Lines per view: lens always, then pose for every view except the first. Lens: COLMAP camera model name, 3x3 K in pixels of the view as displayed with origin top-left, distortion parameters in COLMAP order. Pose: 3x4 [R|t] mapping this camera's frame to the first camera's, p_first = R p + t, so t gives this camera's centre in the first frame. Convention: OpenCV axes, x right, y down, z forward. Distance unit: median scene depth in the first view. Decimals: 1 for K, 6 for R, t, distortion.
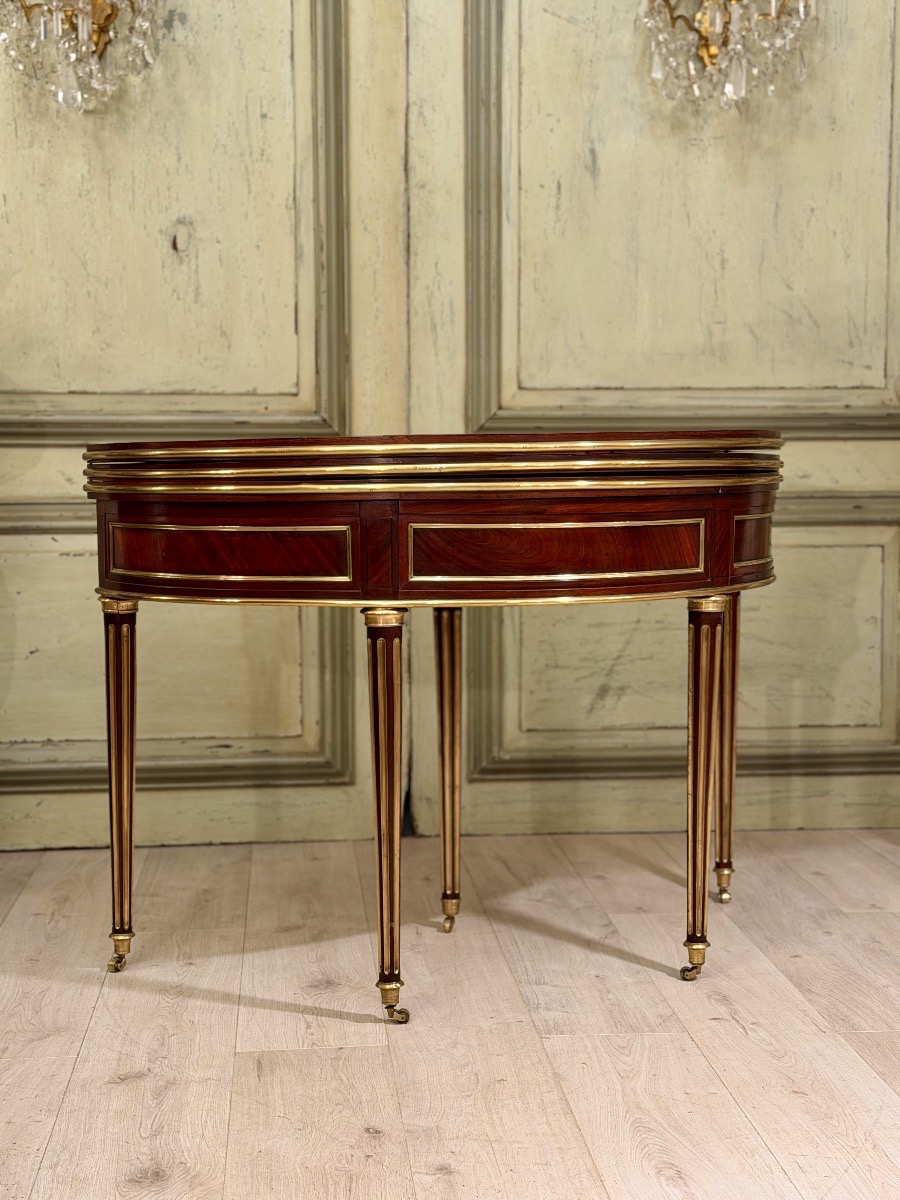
lens RADIAL K [[1842.0, 0, 449.2], [0, 1842.0, 596.6], [0, 0, 1]] dist [0.160794, 0.000000]
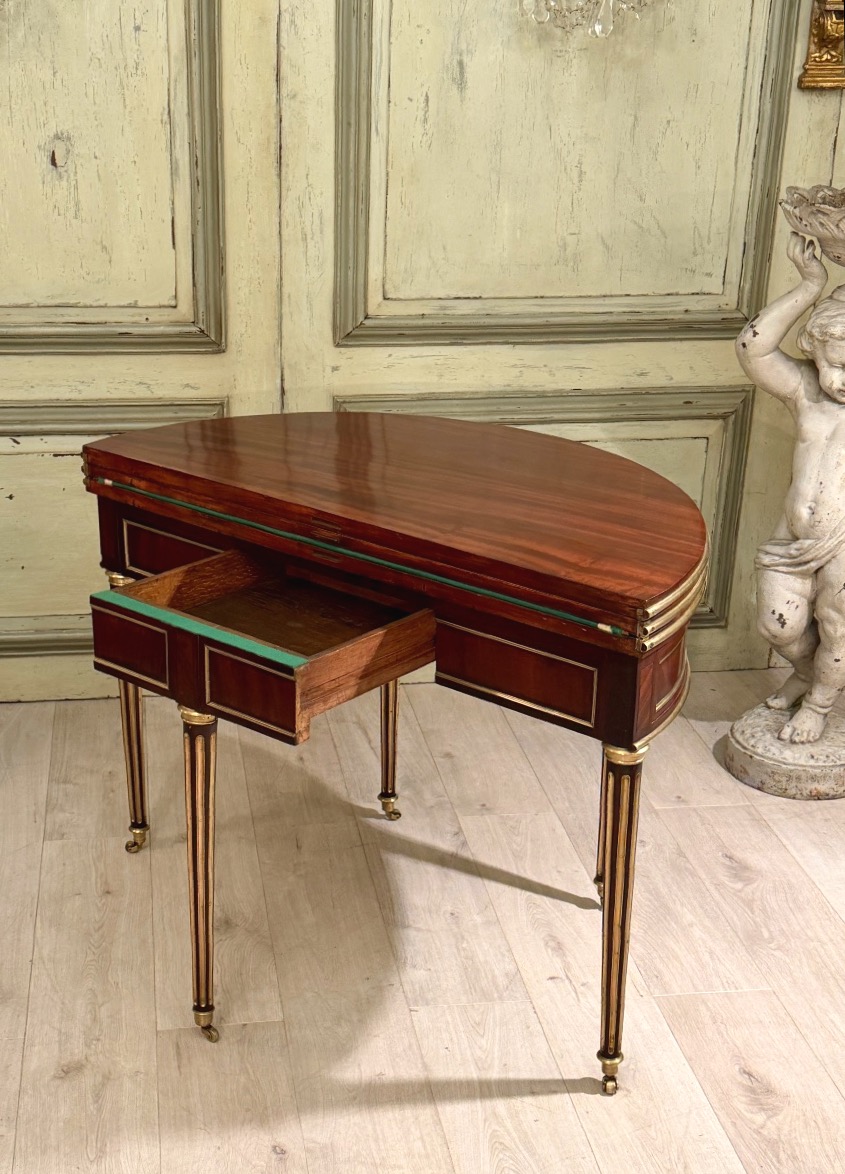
lens RADIAL K [[1611.8, 0, 345.7], [0, 1611.8, 652.6], [0, 0, 1]] dist [0.107972, 0.000000]
pose [[0.999096, -0.001512, 0.042491, -0.024670], [-0.011558, 0.952071, 0.305659, -0.205777], [-0.040917, -0.305874, 0.951192, 0.049500]]
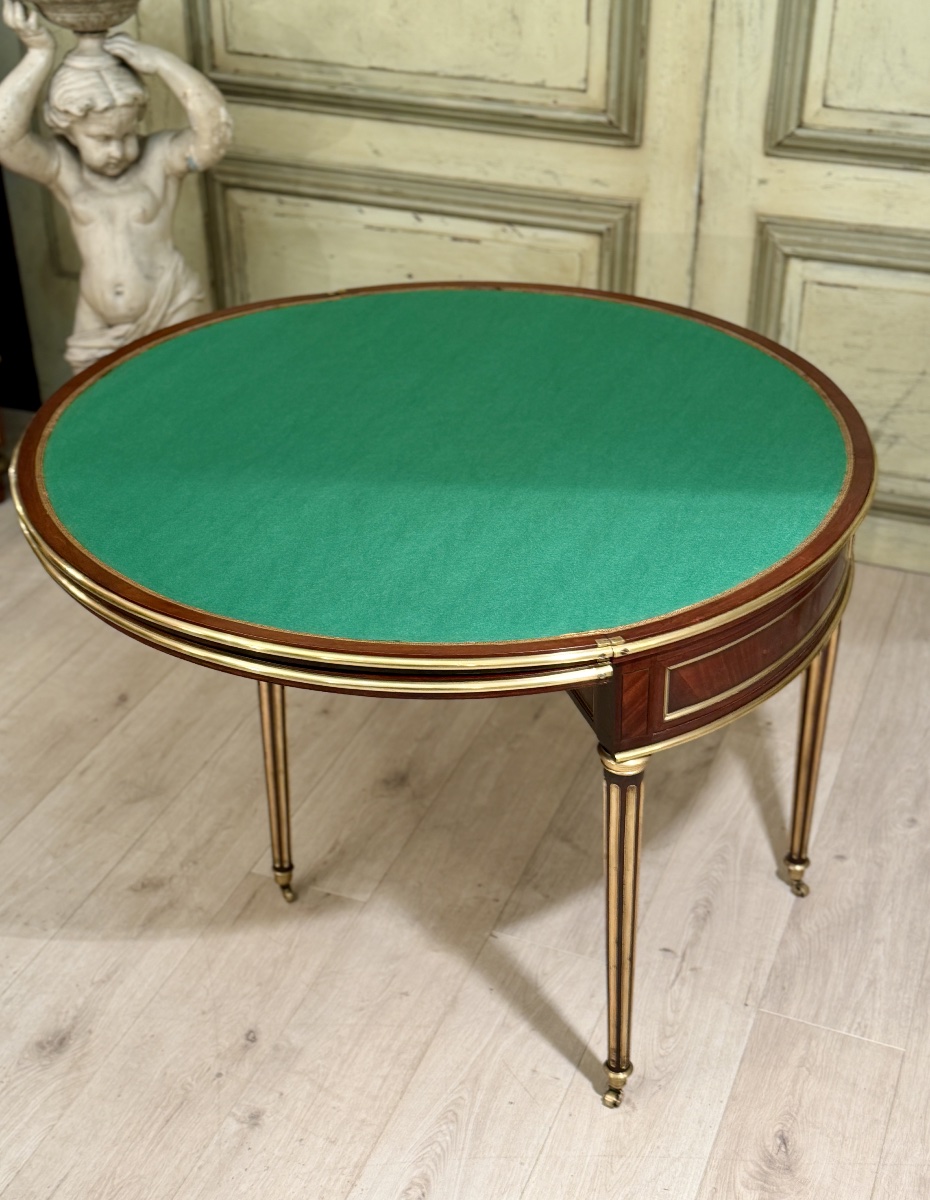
lens RADIAL K [[1654.0, 0, 465.9], [0, 1654.0, 603.8], [0, 0, 1]] dist [0.114439, 0.000000]
pose [[0.893216, 0.236524, -0.382389, 0.251039], [-0.034541, 0.884041, 0.466132, -0.273455], [0.448299, -0.403148, 0.797809, 0.186517]]
